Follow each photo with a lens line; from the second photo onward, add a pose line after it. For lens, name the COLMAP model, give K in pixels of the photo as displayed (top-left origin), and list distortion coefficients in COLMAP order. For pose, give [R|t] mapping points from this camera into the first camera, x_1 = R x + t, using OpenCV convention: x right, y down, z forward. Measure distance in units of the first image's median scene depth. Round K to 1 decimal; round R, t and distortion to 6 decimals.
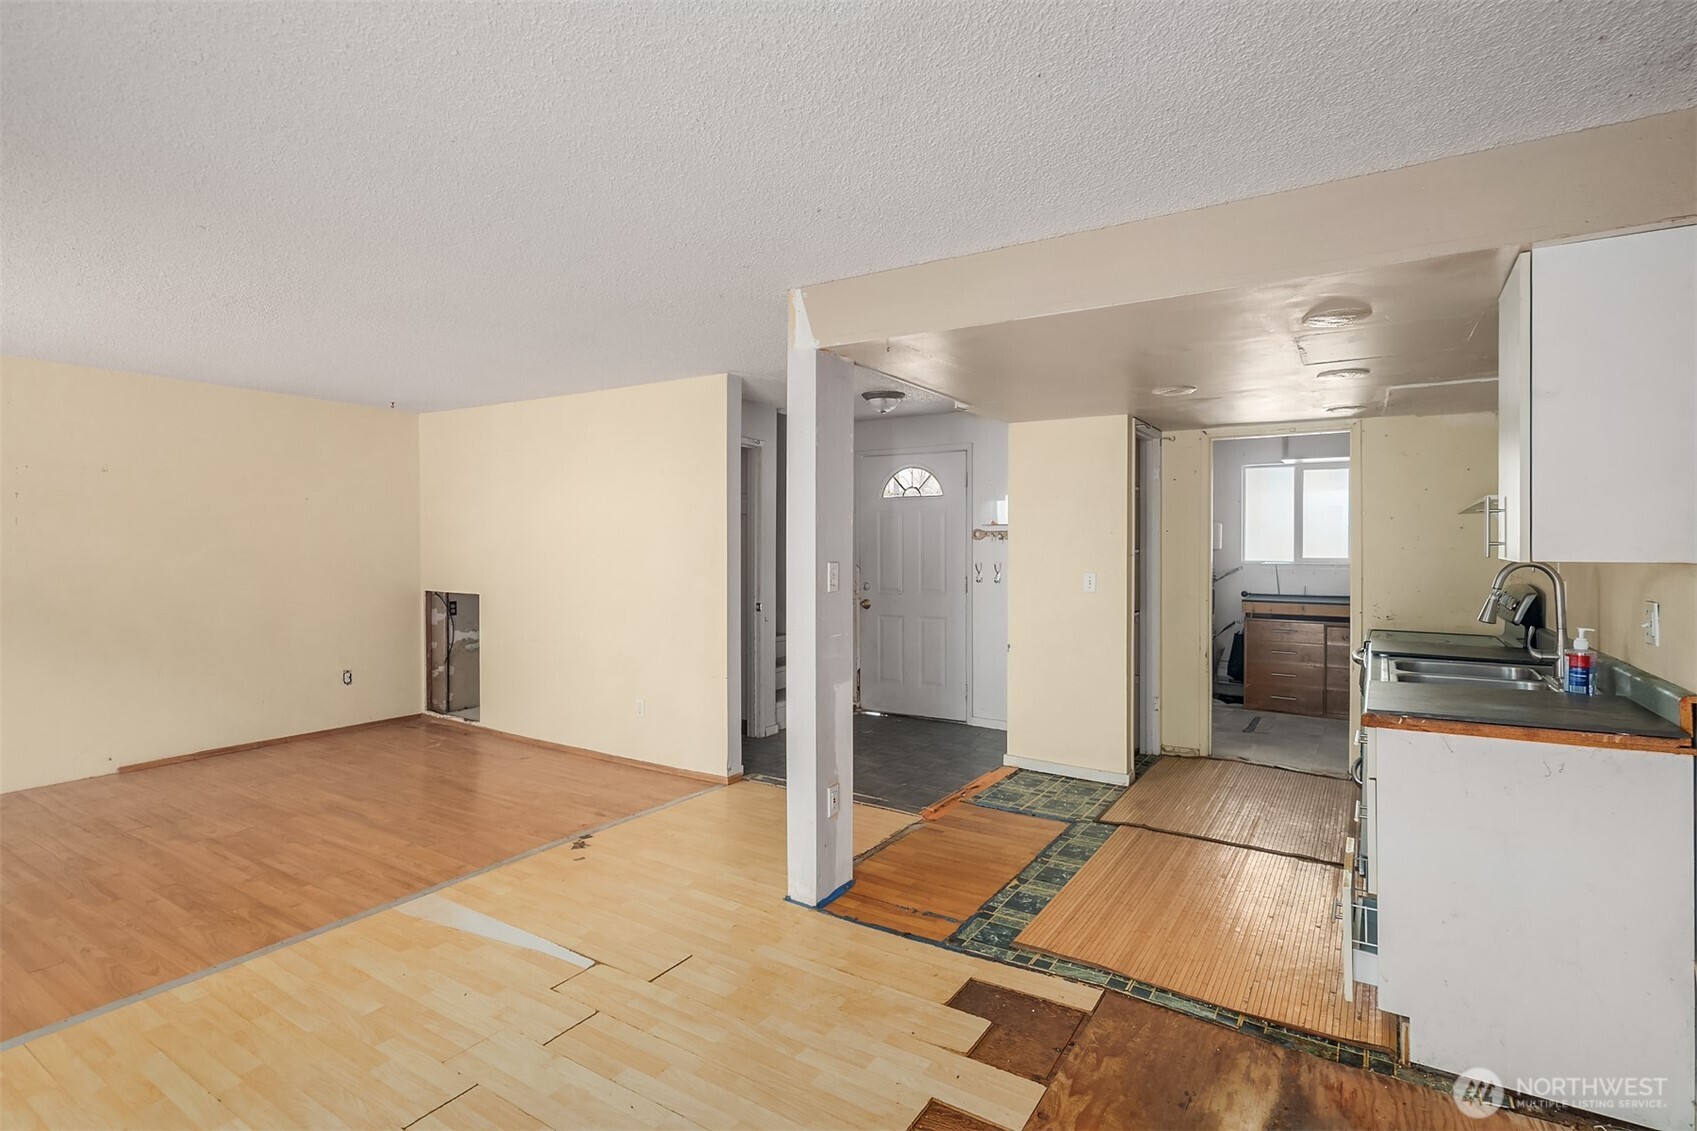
lens RADIAL K [[832.3, 0, 848.2], [0, 832.3, 555.8], [0, 0, 1]] dist [0.008732, -0.005415]
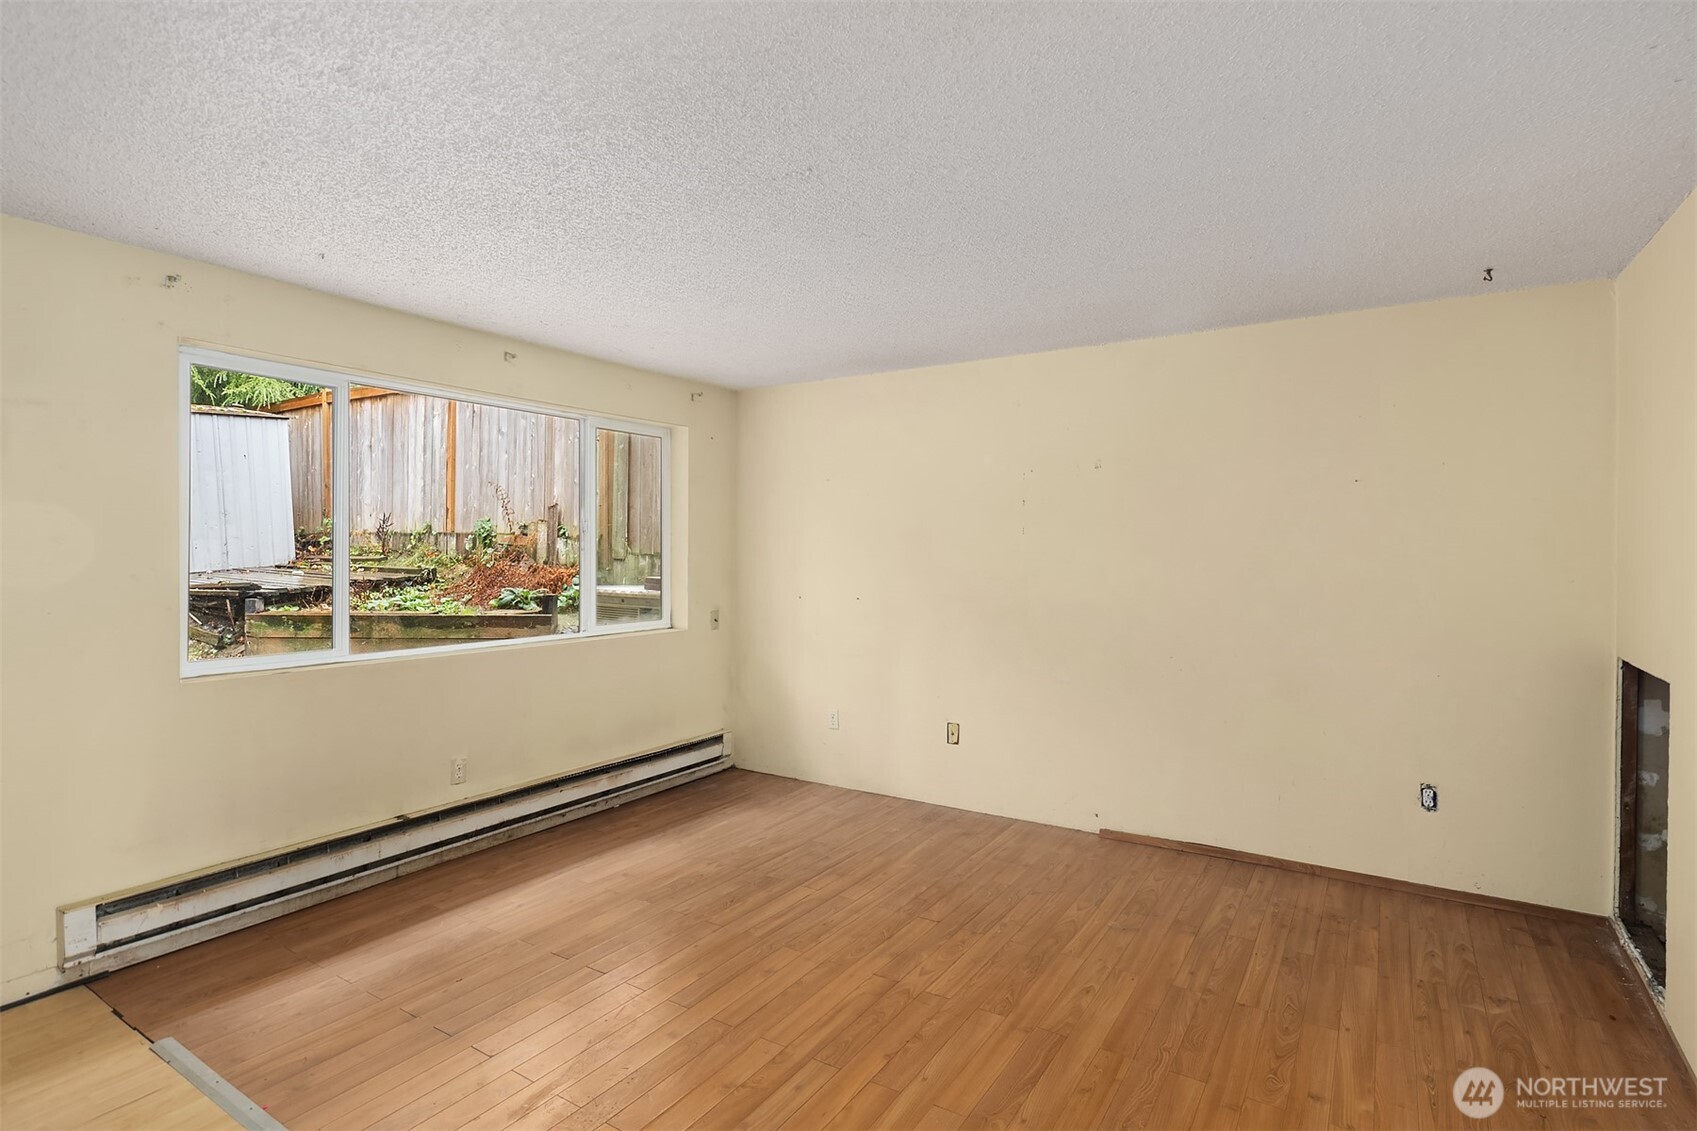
lens RADIAL K [[832.3, 0, 849.9], [0, 832.3, 561.1], [0, 0, 1]] dist [0.008732, -0.005415]
pose [[-0.004605, 0.005670, -0.999973, -0.077311], [-0.012908, 0.999900, 0.005729, -0.012525], [0.999906, 0.012934, -0.004531, 0.962357]]
